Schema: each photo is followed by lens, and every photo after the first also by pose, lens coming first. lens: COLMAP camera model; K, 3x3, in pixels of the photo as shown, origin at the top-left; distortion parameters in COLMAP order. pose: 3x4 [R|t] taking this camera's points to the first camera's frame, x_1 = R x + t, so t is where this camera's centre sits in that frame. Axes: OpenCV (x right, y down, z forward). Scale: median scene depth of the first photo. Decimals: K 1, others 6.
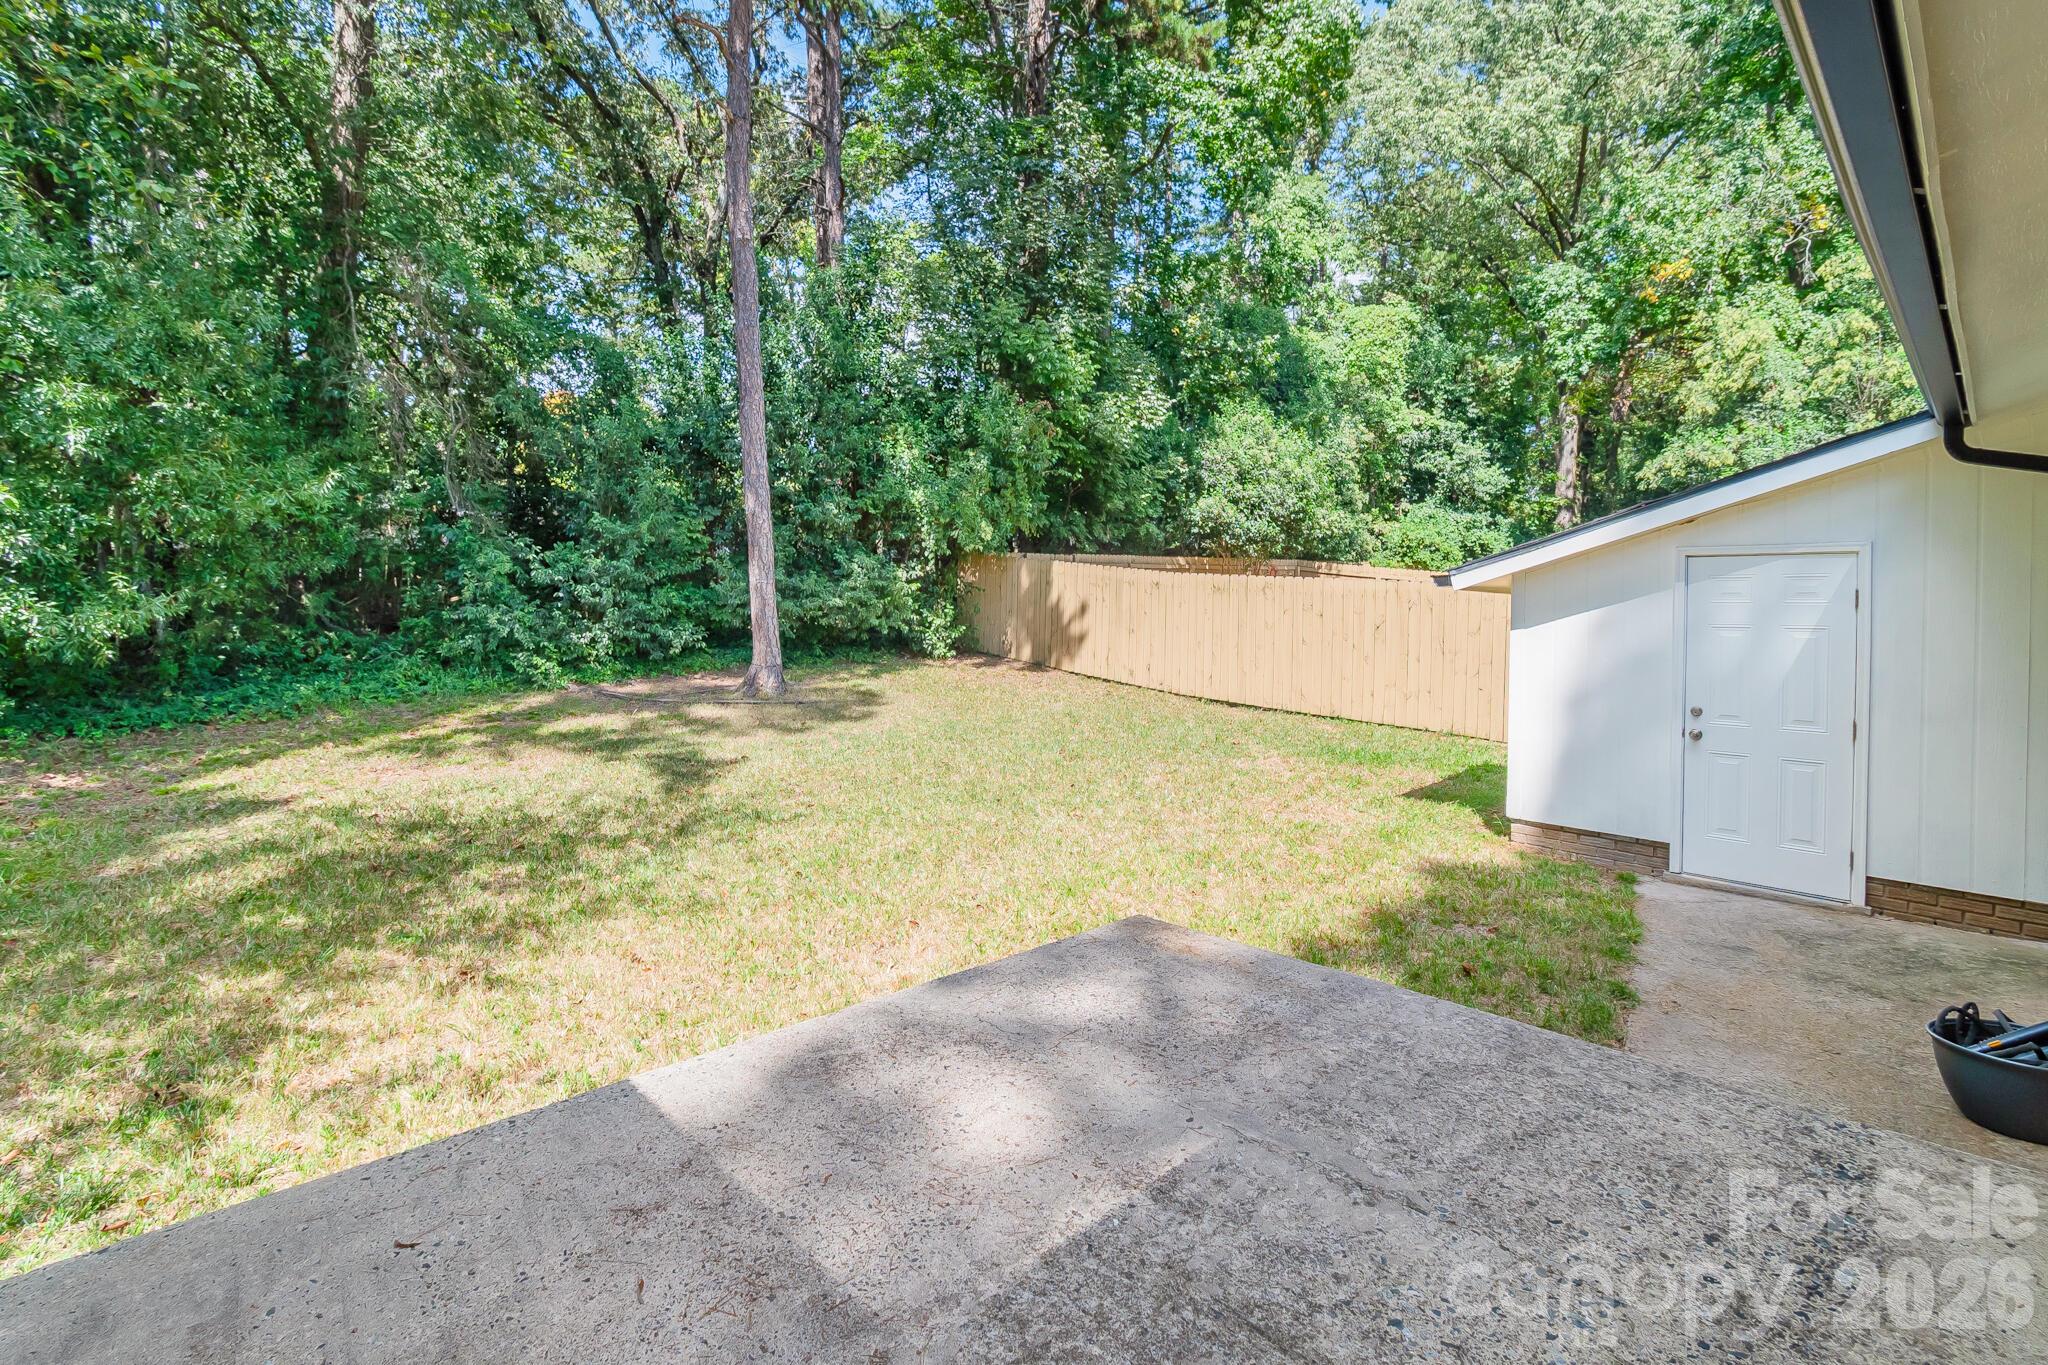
lens RADIAL K [[892.0, 0, 1027.0], [0, 892.0, 624.9], [0, 0, 1]] dist [0.002844, 0.000436]
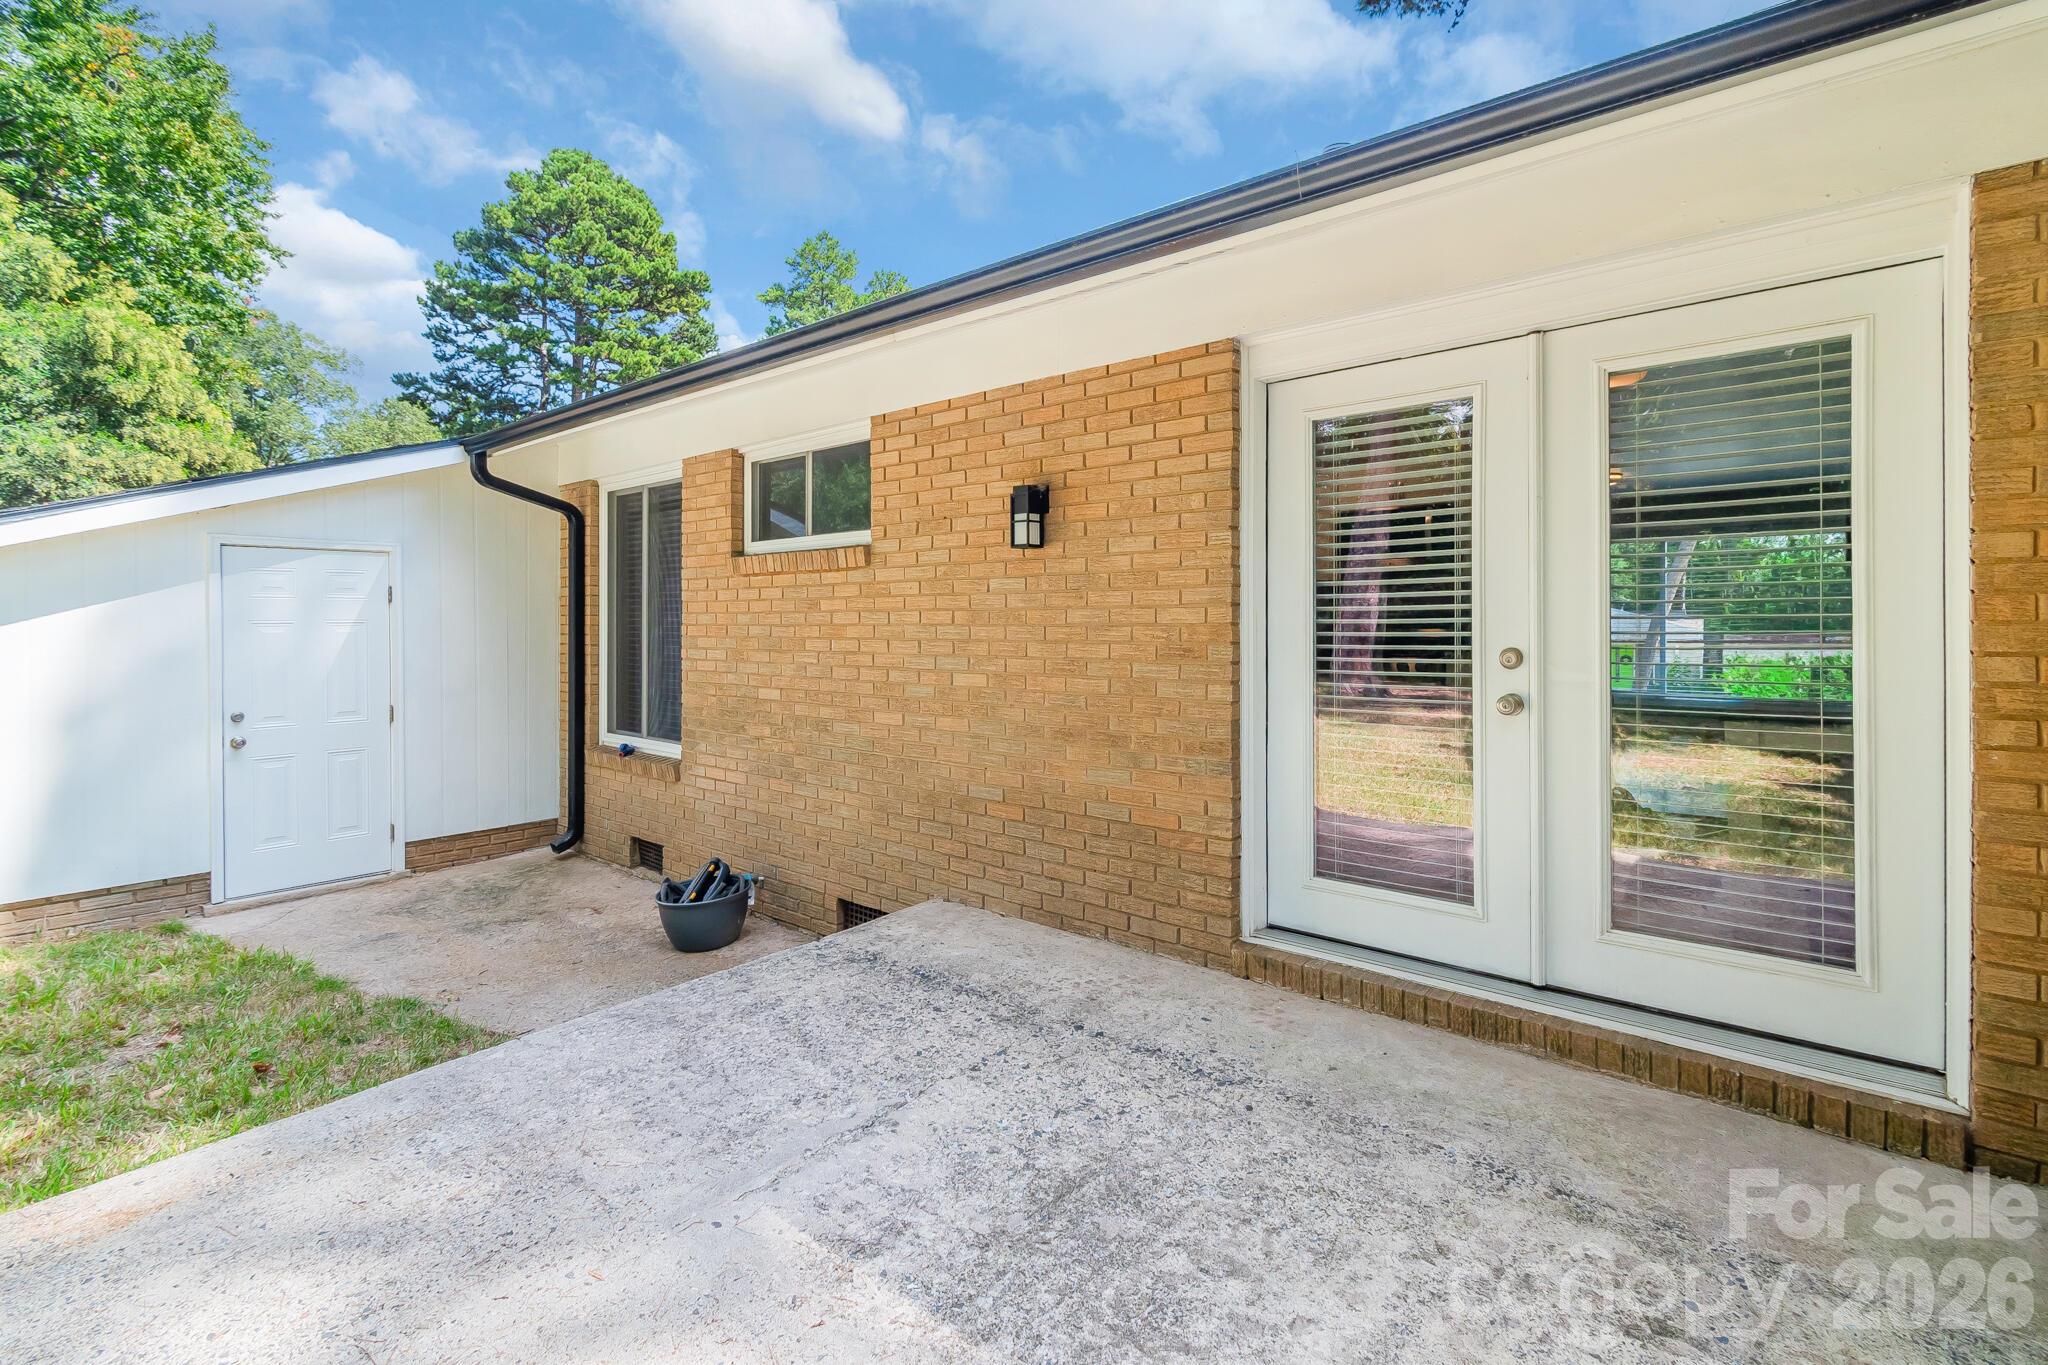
lens RADIAL K [[918.4, 0, 1026.9], [0, 918.4, 620.4], [0, 0, 1]] dist [-0.000817, -0.000184]
pose [[-0.052708, -0.015094, 0.998496, -0.202633], [0.019202, 0.999686, 0.016126, -0.000136], [-0.998425, 0.020023, -0.052402, 0.233101]]
